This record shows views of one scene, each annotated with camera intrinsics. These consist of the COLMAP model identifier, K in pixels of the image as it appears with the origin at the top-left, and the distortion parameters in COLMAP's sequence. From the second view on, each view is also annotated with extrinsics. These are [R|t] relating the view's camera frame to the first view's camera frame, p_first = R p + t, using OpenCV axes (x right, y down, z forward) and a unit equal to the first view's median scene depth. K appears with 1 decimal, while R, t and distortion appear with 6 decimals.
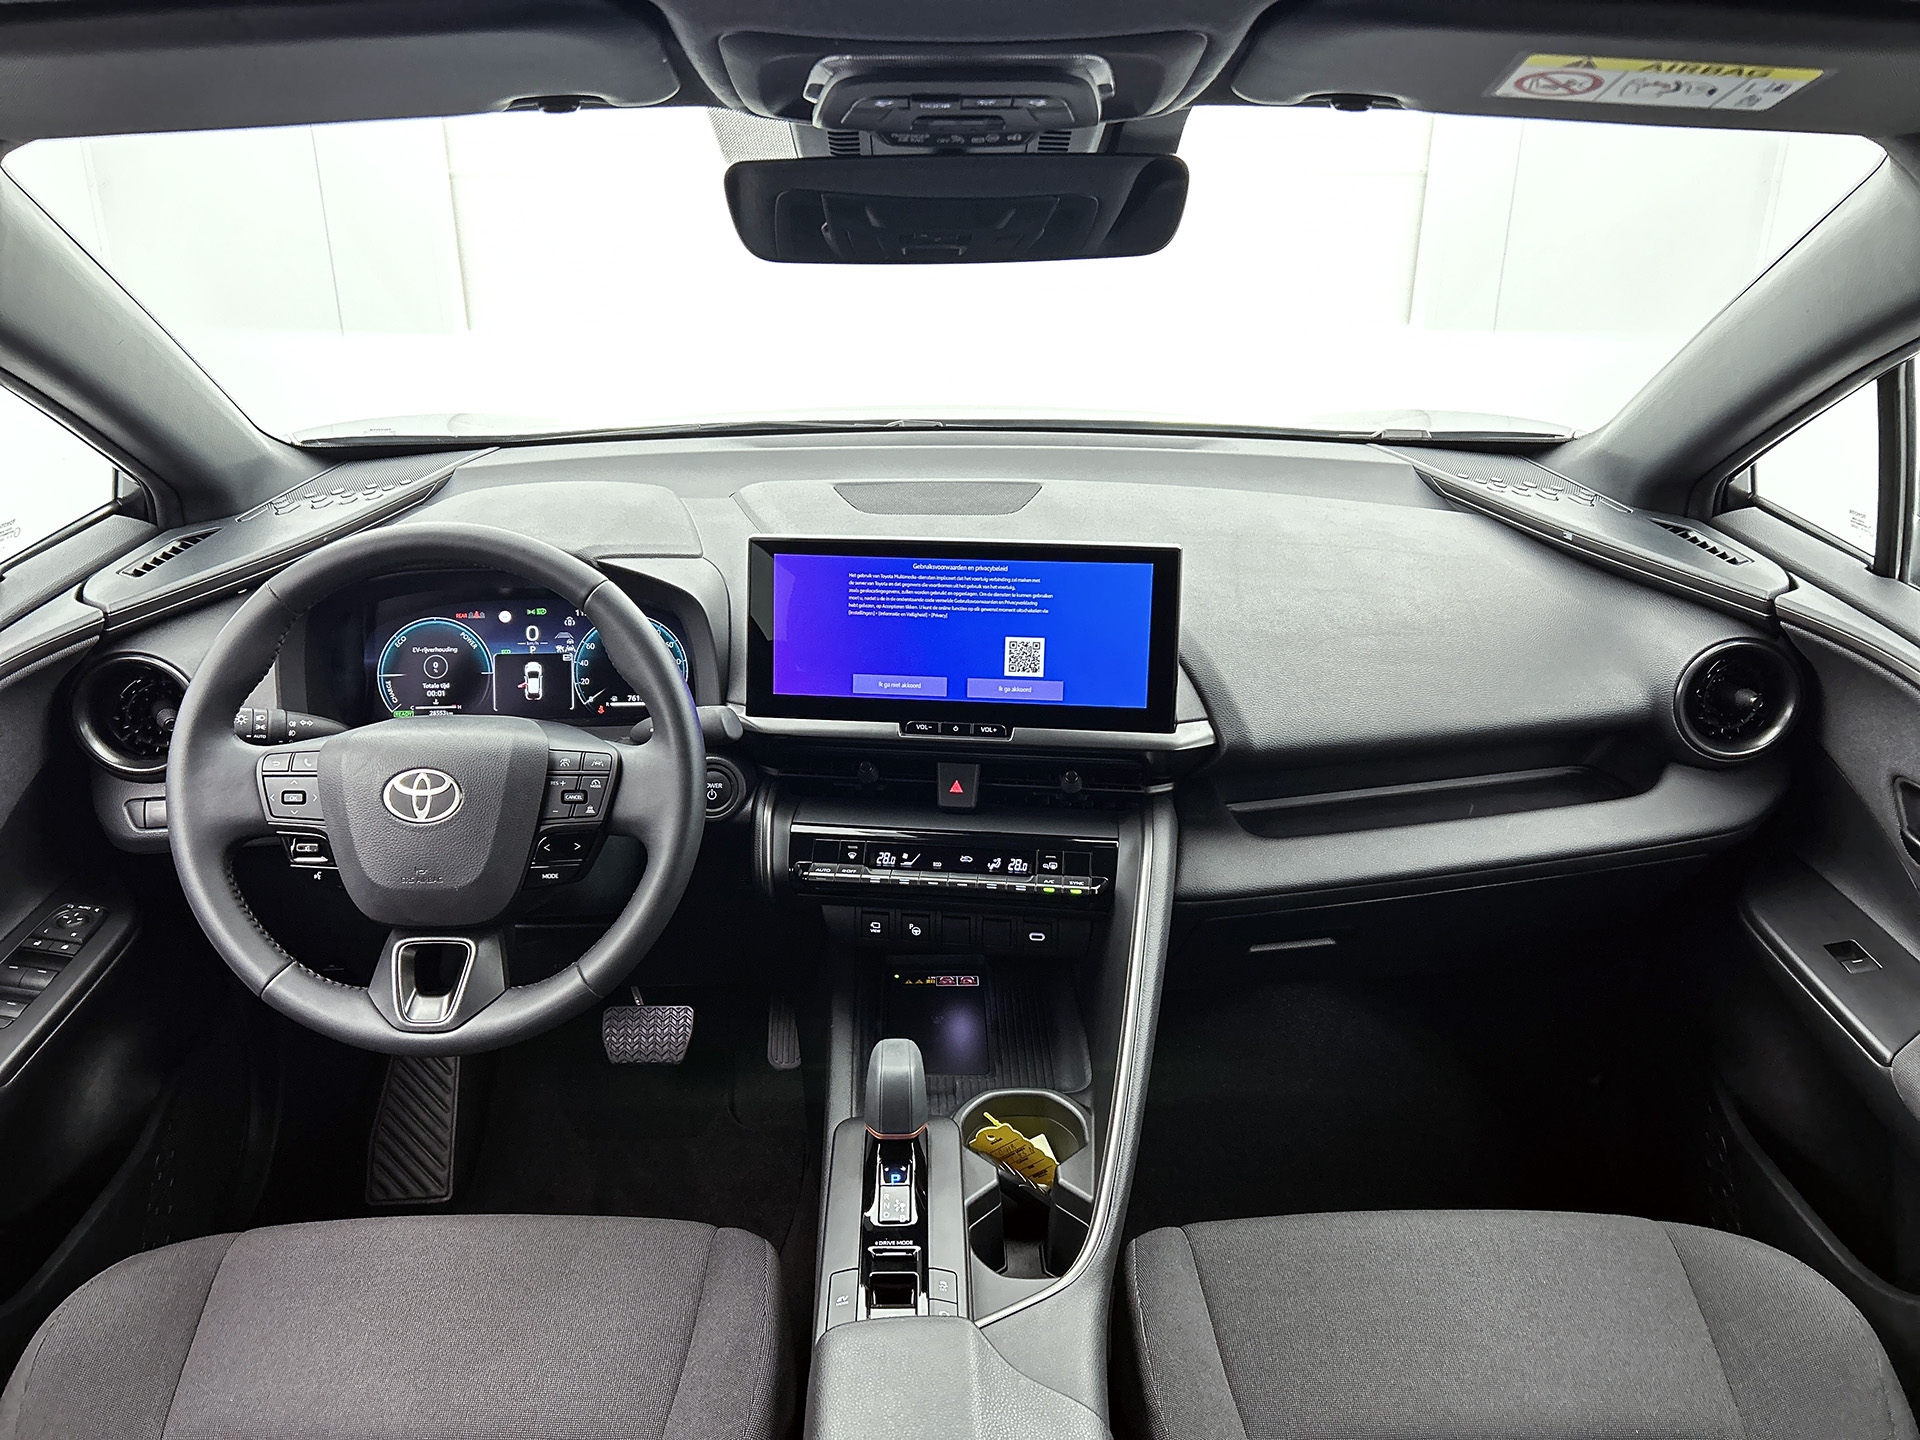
lens RADIAL K [[1441.1, 0, 993.7], [0, 1441.1, 721.2], [0, 0, 1]] dist [0.029842, -0.046784]
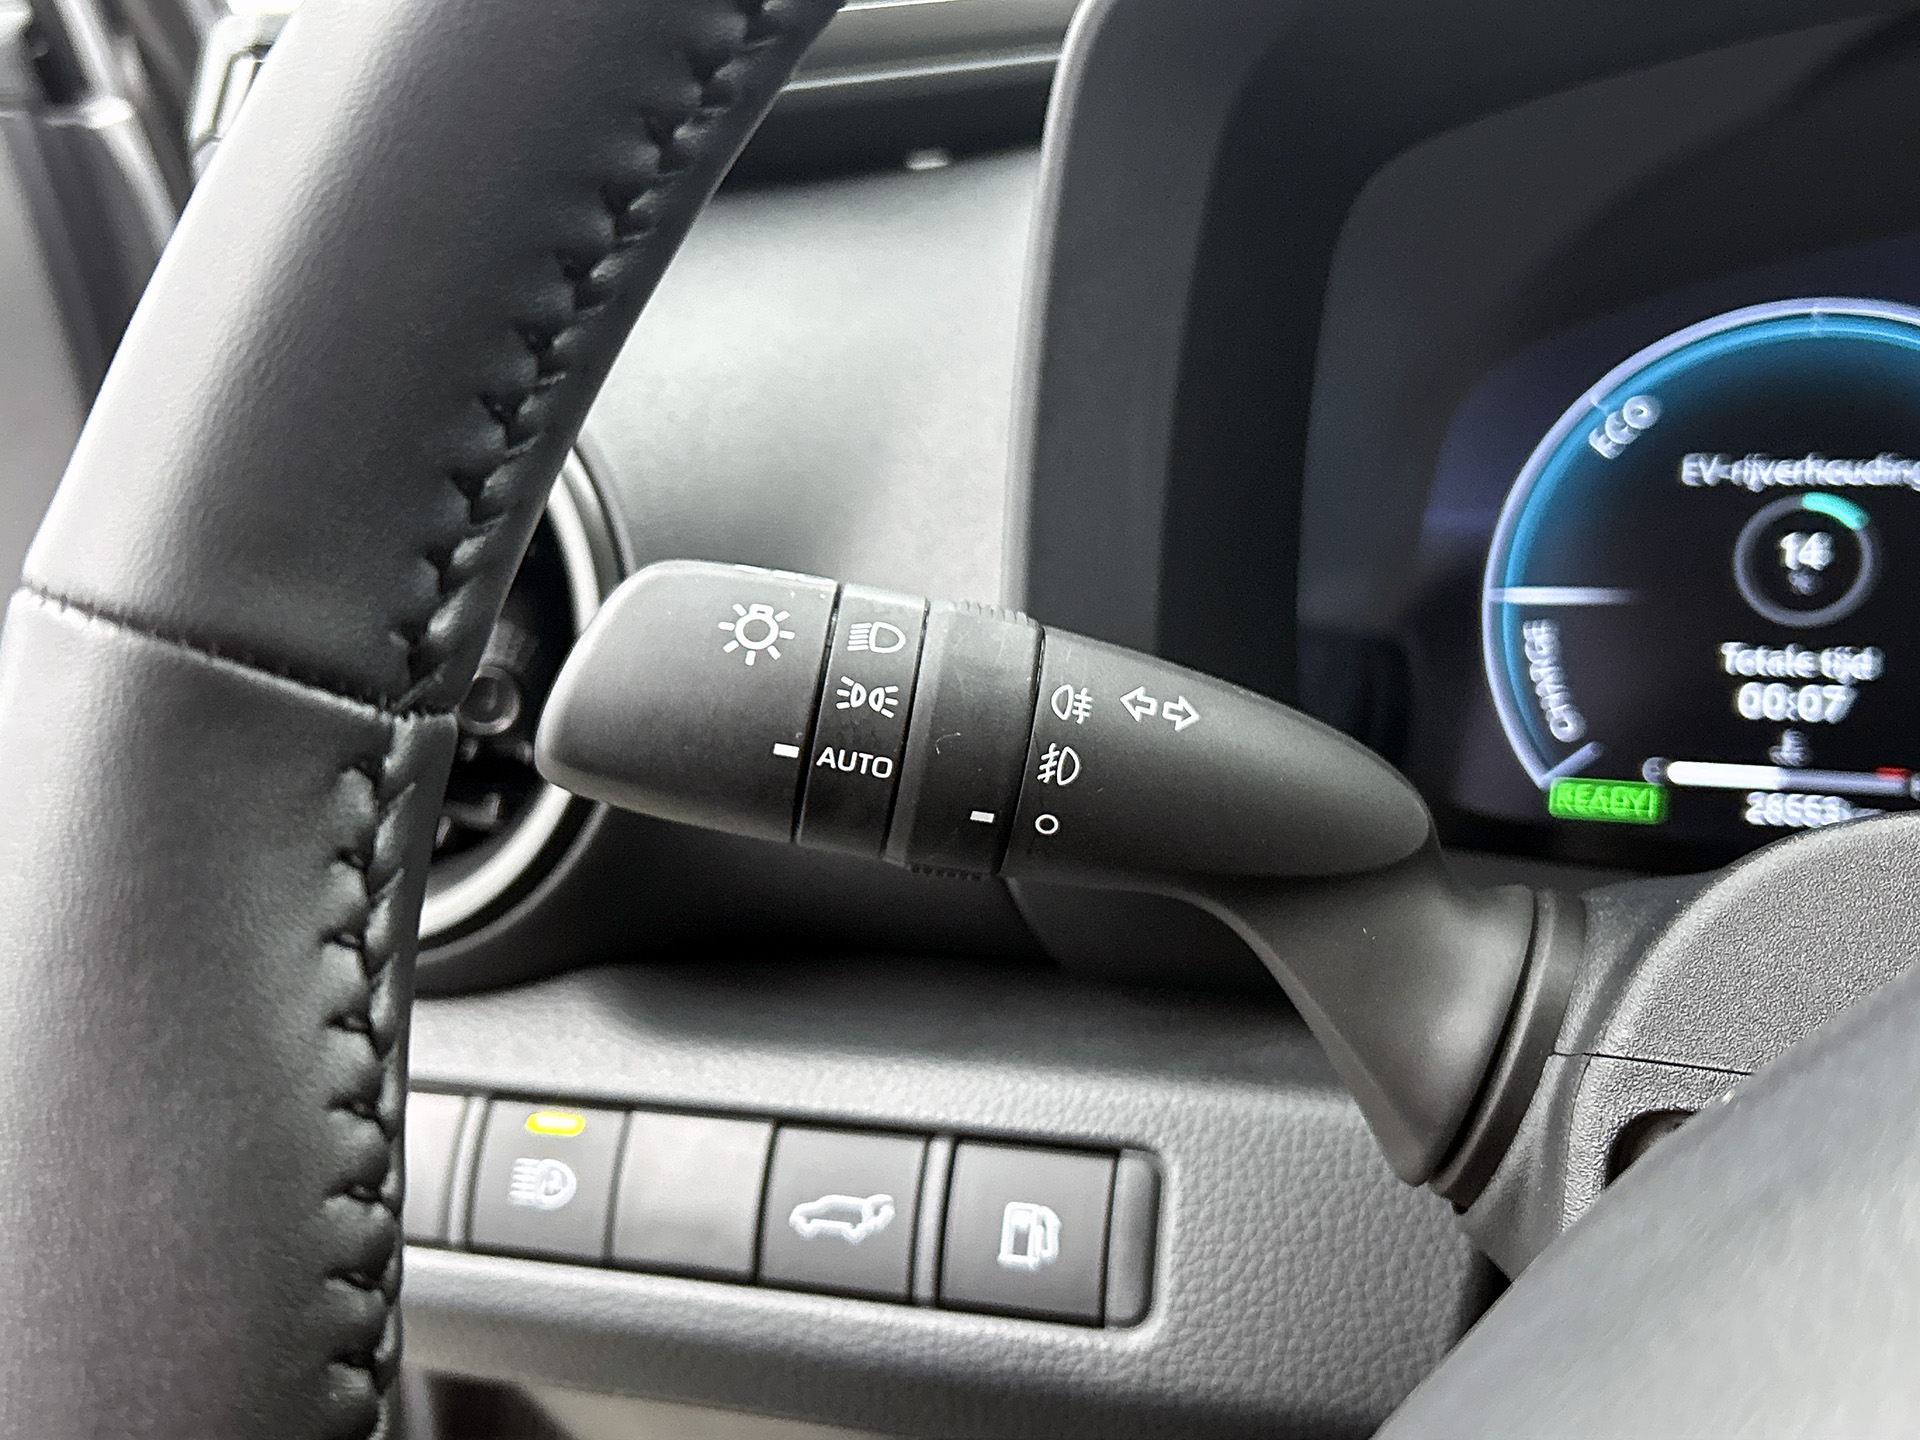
lens RADIAL K [[2184.7, 0, 942.0], [0, 2184.7, 723.9], [0, 0, 1]] dist [0.013064, 0.000000]
pose [[0.865728, 0.058645, -0.497067, -0.376575], [-0.121351, 0.988074, -0.094779, 0.025187], [0.485581, 0.142372, 0.862520, 0.784480]]
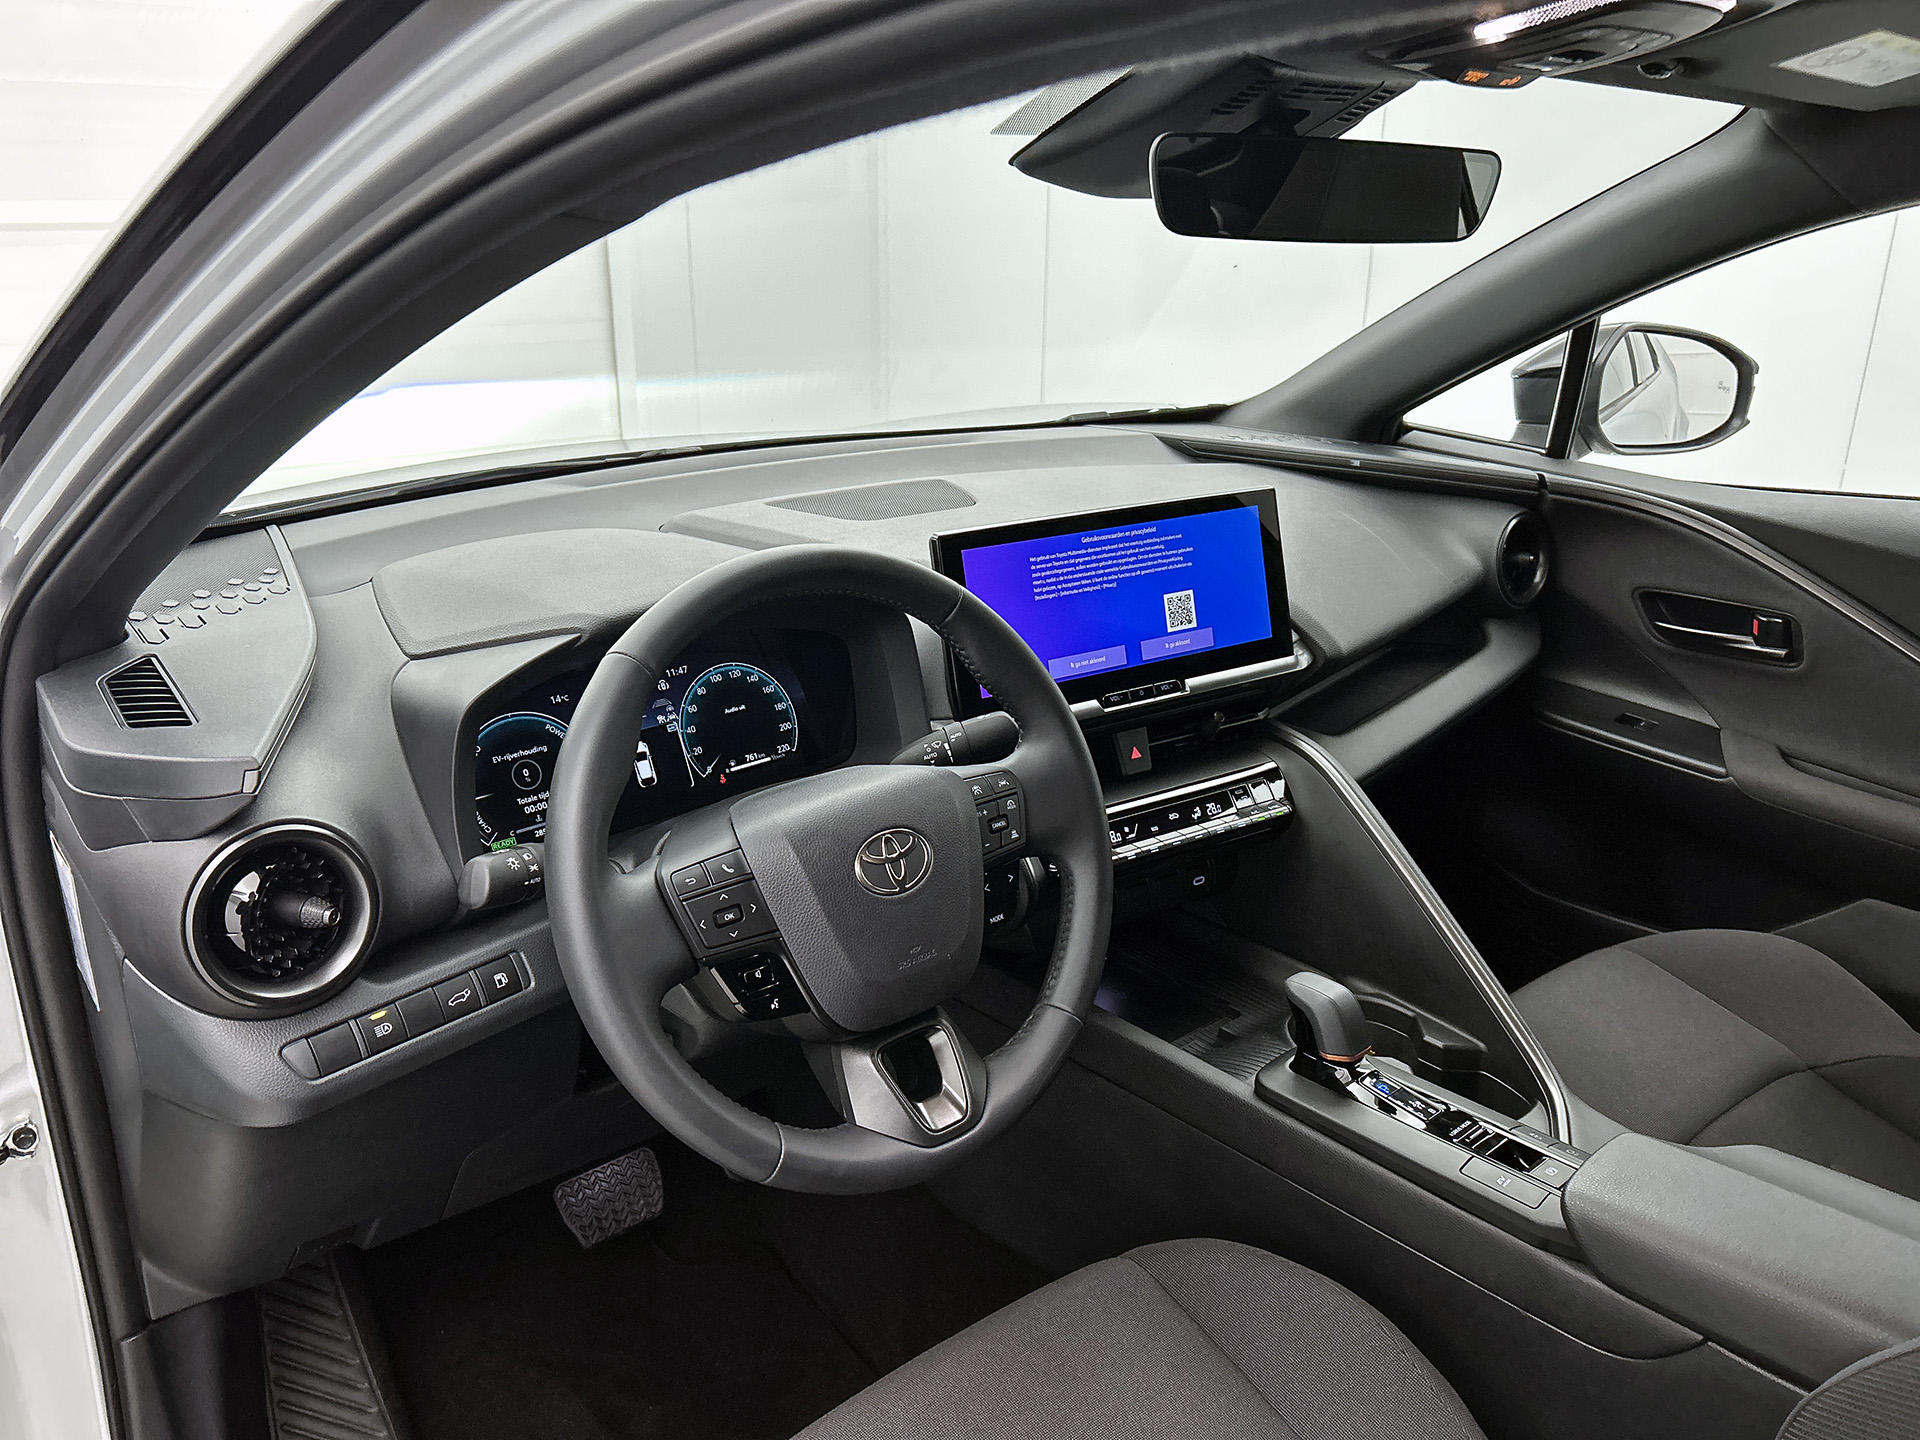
lens RADIAL K [[1441.1, 0, 966.4], [0, 1441.1, 715.5], [0, 0, 1]] dist [0.029842, -0.046784]
pose [[0.779406, -0.209920, 0.590305, -0.723045], [0.239557, 0.970455, 0.028809, -0.037897], [-0.578912, 0.118957, 0.806666, 0.256339]]
